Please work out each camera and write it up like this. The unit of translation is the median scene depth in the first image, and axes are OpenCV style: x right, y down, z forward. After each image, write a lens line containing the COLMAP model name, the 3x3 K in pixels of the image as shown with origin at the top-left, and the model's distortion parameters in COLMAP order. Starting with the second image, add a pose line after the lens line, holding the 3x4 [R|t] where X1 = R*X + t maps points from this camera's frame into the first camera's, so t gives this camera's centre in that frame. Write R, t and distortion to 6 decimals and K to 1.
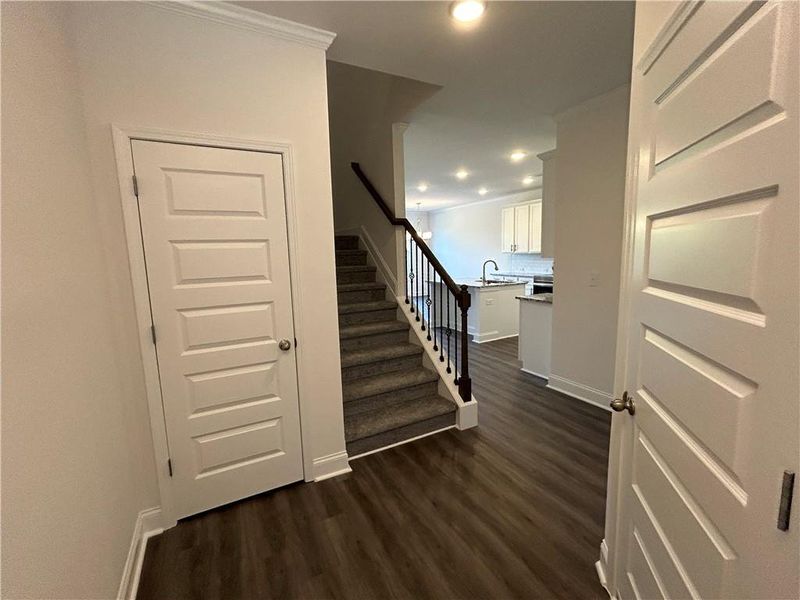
lens RADIAL K [[355.1, 0, 400.0], [0, 355.1, 300.0], [0, 0, 1]] dist [0.002828, 0.000278]
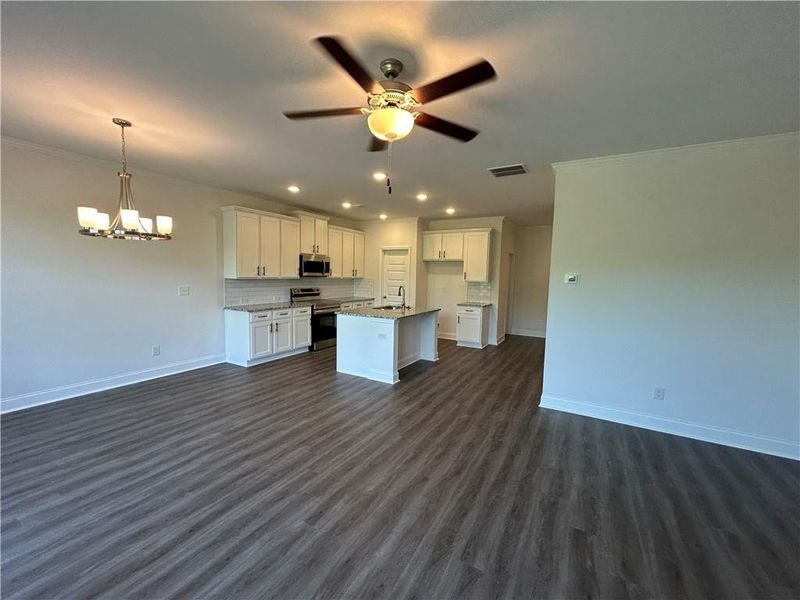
lens RADIAL K [[323.0, 0, 400.0], [0, 323.0, 300.0], [0, 0, 1]] dist [0.001997, 0.000045]
pose [[-0.535754, -0.051664, 0.842792, -0.540764], [0.103407, 0.986599, 0.126215, -0.197030], [-0.838018, 0.154771, -0.523232, 1.550345]]
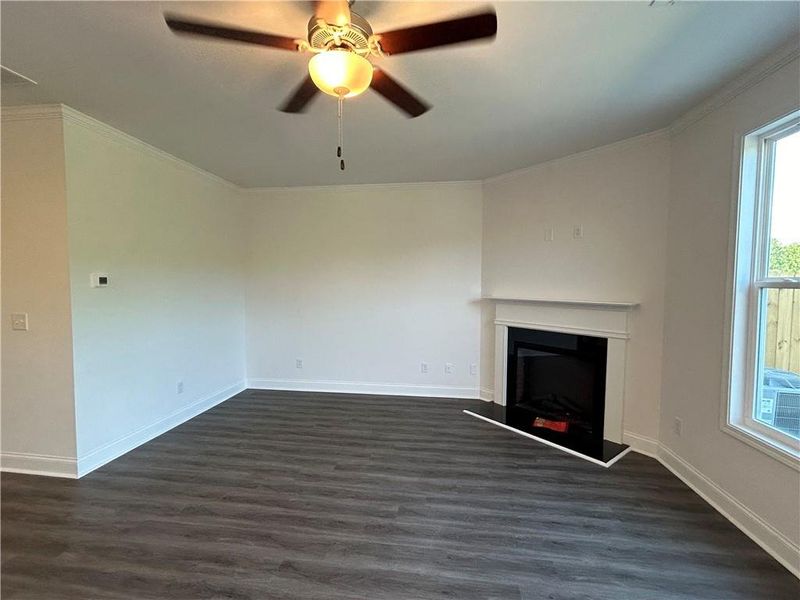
lens RADIAL K [[355.1, 0, 400.0], [0, 355.1, 300.0], [0, 0, 1]] dist [0.002828, 0.000278]
pose [[-0.581572, 0.070625, -0.810423, -0.045645], [-0.093936, 0.983730, 0.153138, -0.212874], [0.808053, 0.165189, -0.565476, 1.569358]]
